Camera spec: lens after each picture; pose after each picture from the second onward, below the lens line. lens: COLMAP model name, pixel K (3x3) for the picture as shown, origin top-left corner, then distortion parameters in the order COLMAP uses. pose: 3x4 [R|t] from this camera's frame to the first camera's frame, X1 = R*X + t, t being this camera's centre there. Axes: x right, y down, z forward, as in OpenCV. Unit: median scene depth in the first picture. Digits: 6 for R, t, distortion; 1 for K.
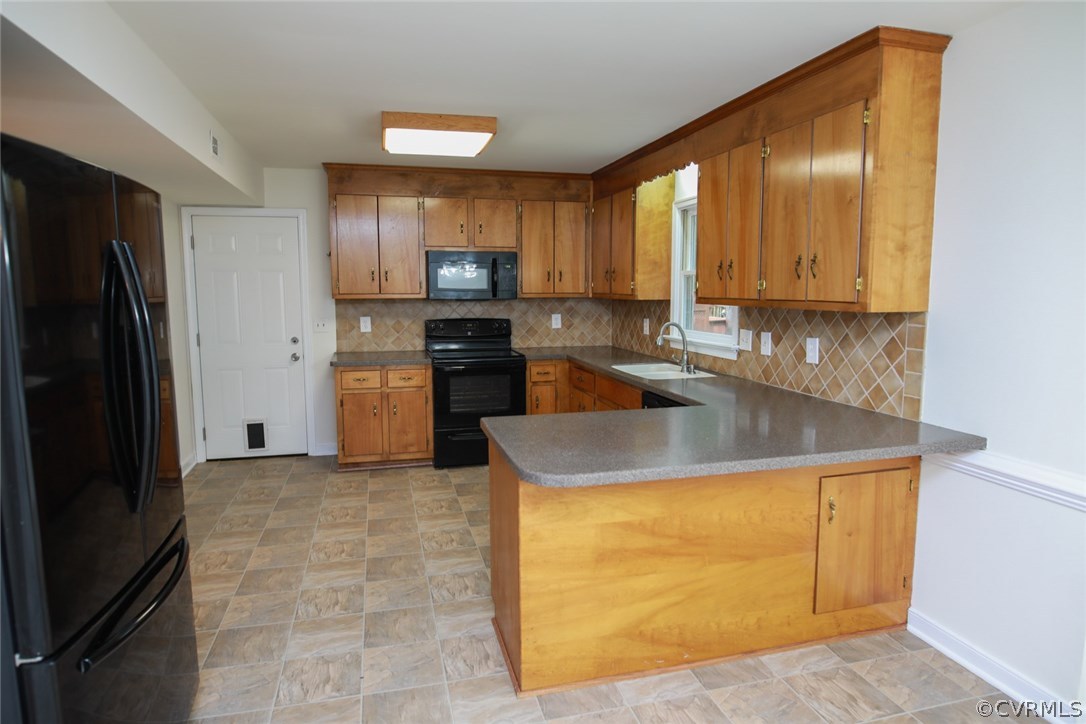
lens RADIAL K [[647.5, 0, 544.8], [0, 647.5, 358.9], [0, 0, 1]] dist [-0.016325, -0.001198]
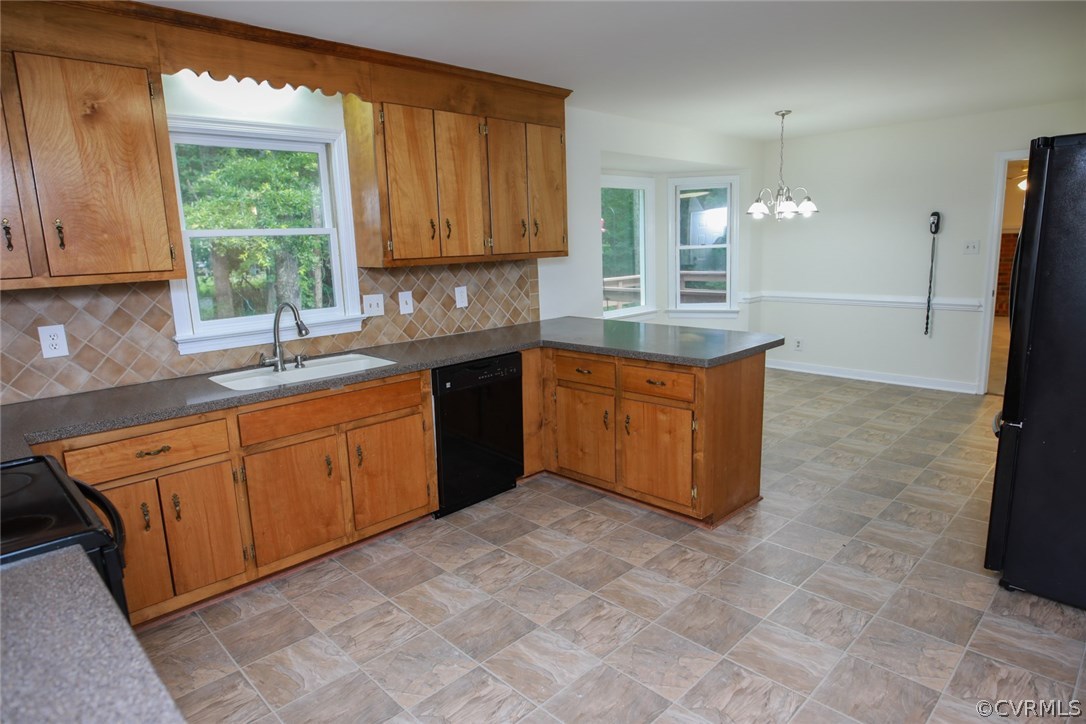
lens RADIAL K [[628.3, 0, 544.5], [0, 628.3, 359.4], [0, 0, 1]] dist [-0.019959, 0.001838]
pose [[-0.500217, -0.138216, 0.854798, -0.653336], [0.132656, 0.963292, 0.233388, -0.143787], [-0.855678, 0.230139, -0.463520, 1.317919]]
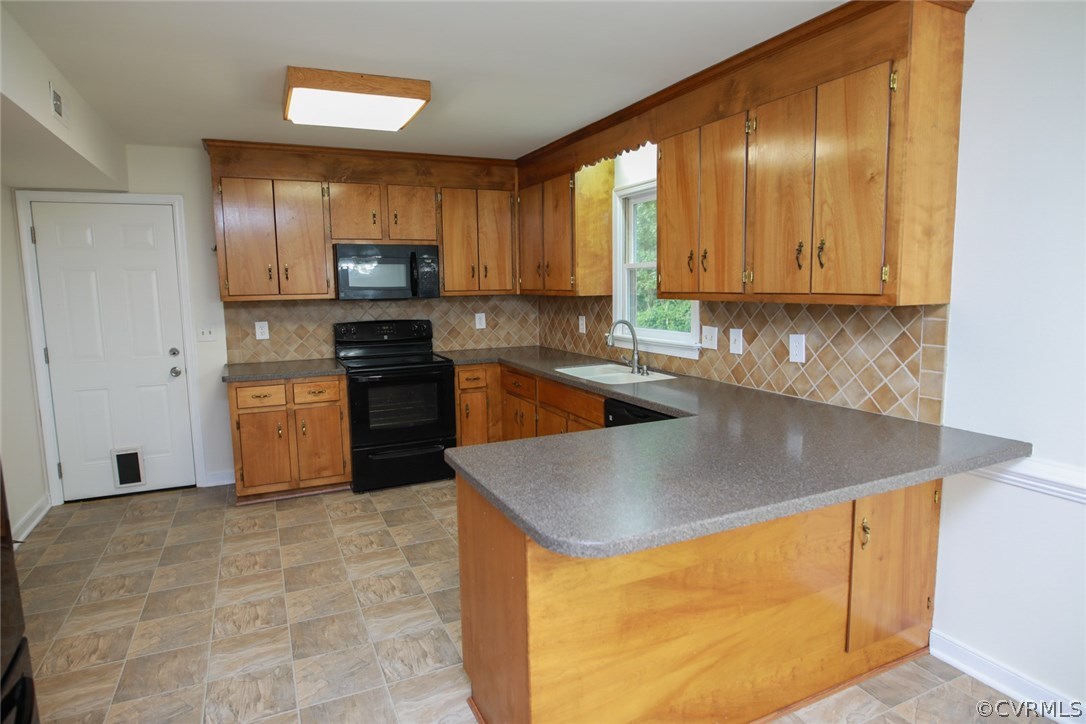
lens RADIAL K [[628.3, 0, 544.5], [0, 628.3, 359.4], [0, 0, 1]] dist [-0.019959, 0.001838]
pose [[0.983649, -0.035907, 0.176481, -0.084999], [0.034362, 0.999340, 0.011799, -0.018025], [-0.176788, -0.005542, 0.984233, 0.173950]]
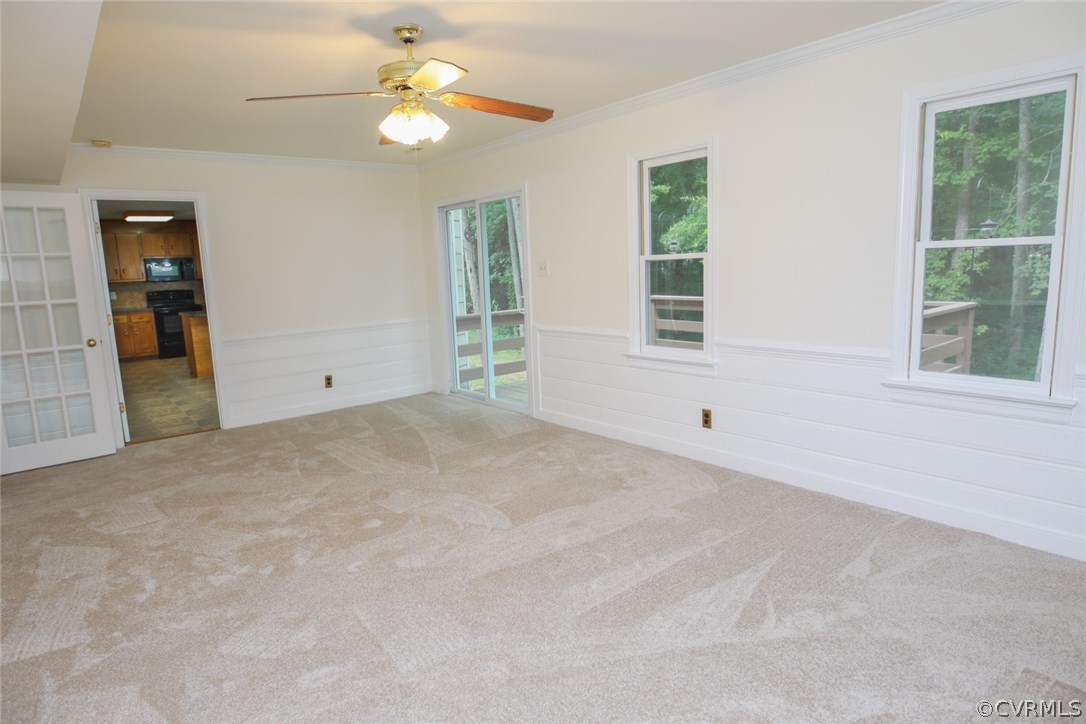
lens RADIAL K [[628.3, 0, 544.5], [0, 628.3, 359.4], [0, 0, 1]] dist [-0.019959, 0.001838]
pose [[0.908139, -0.097234, 0.407220, 0.212883], [0.085104, 0.995223, 0.047844, 0.257214], [-0.409927, -0.008793, 0.912076, -2.053991]]
